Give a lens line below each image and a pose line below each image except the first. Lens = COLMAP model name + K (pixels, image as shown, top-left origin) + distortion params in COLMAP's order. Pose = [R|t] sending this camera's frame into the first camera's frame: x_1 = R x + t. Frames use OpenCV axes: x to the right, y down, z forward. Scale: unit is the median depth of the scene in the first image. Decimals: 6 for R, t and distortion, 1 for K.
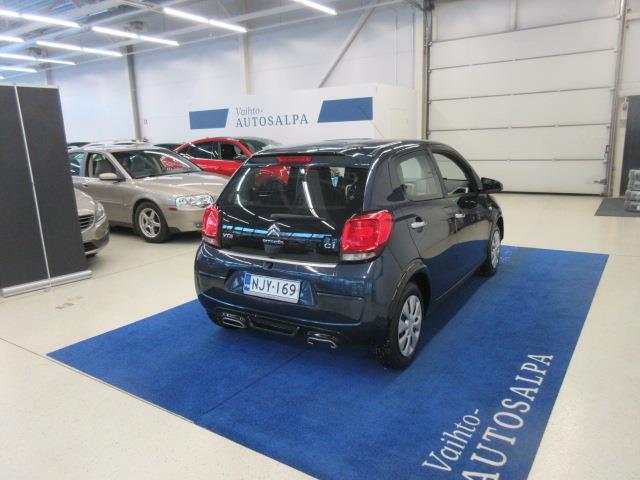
lens RADIAL K [[475.1, 0, 320.0], [0, 475.1, 240.0], [0, 0, 1]] dist [0.023072, 0.001158]
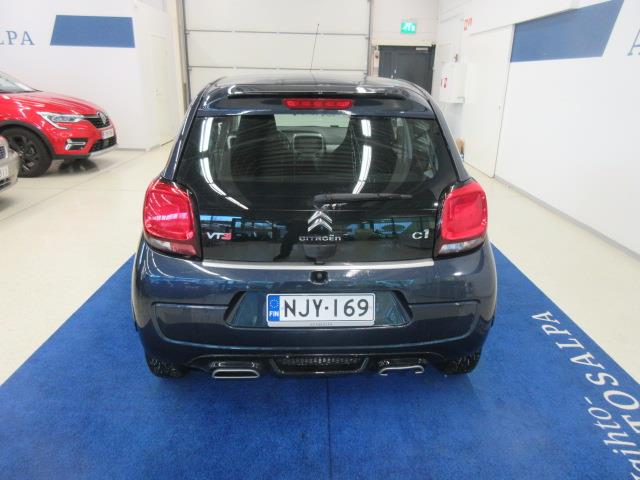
lens RADIAL K [[479.2, 0, 321.7], [0, 479.2, 239.4], [0, 0, 1]] dist [0.001149, 0.002298]
pose [[0.817925, -0.140856, 0.557816, -0.444654], [0.074422, 0.987324, 0.140189, -0.082000], [-0.570492, -0.073150, 0.818039, 0.479932]]
